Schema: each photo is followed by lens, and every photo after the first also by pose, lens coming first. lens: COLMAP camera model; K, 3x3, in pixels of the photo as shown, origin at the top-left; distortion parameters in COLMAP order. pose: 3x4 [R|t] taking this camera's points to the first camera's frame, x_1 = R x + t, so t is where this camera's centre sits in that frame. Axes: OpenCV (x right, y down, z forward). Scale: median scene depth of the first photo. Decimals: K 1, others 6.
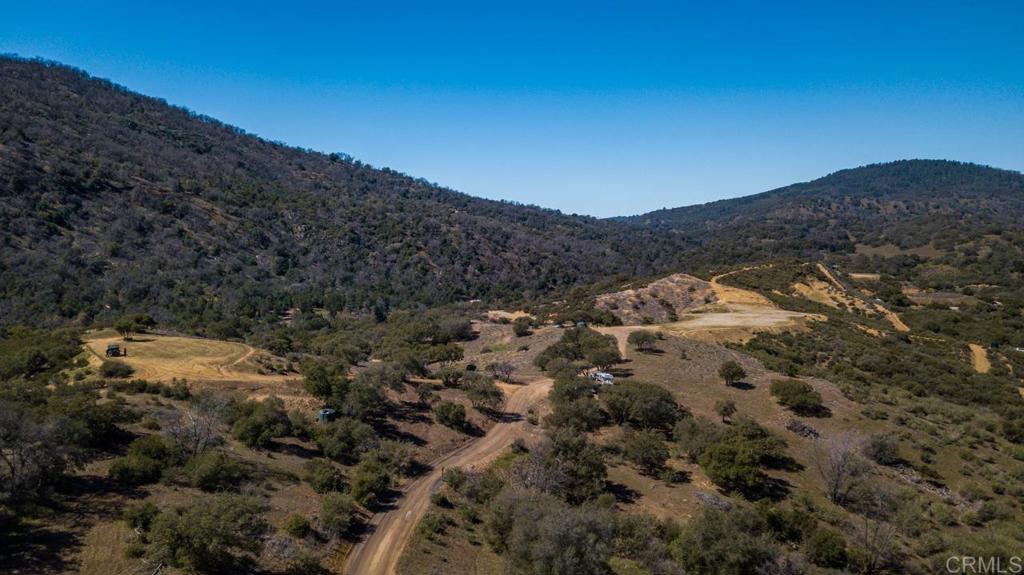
lens RADIAL K [[802.8, 0, 515.3], [0, 802.8, 289.0], [0, 0, 1]] dist [0.069029, 0.026940]
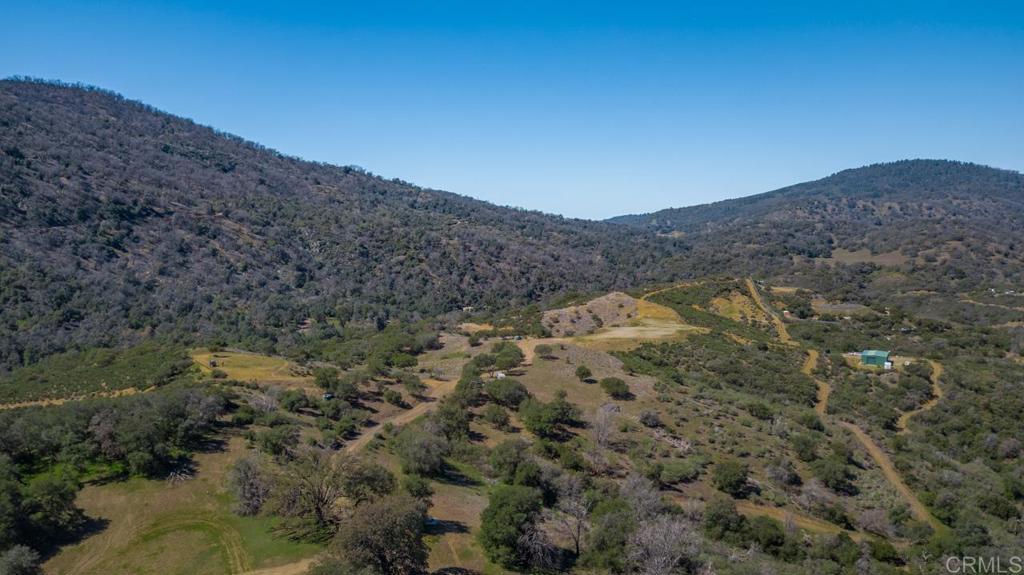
lens RADIAL K [[802.8, 0, 509.5], [0, 802.8, 286.7], [0, 0, 1]] dist [0.069029, 0.026940]
pose [[0.999646, -0.005154, -0.026103, 0.045673], [0.005179, 0.999986, 0.000907, -0.019504], [0.026098, -0.001042, 0.999659, -0.164568]]
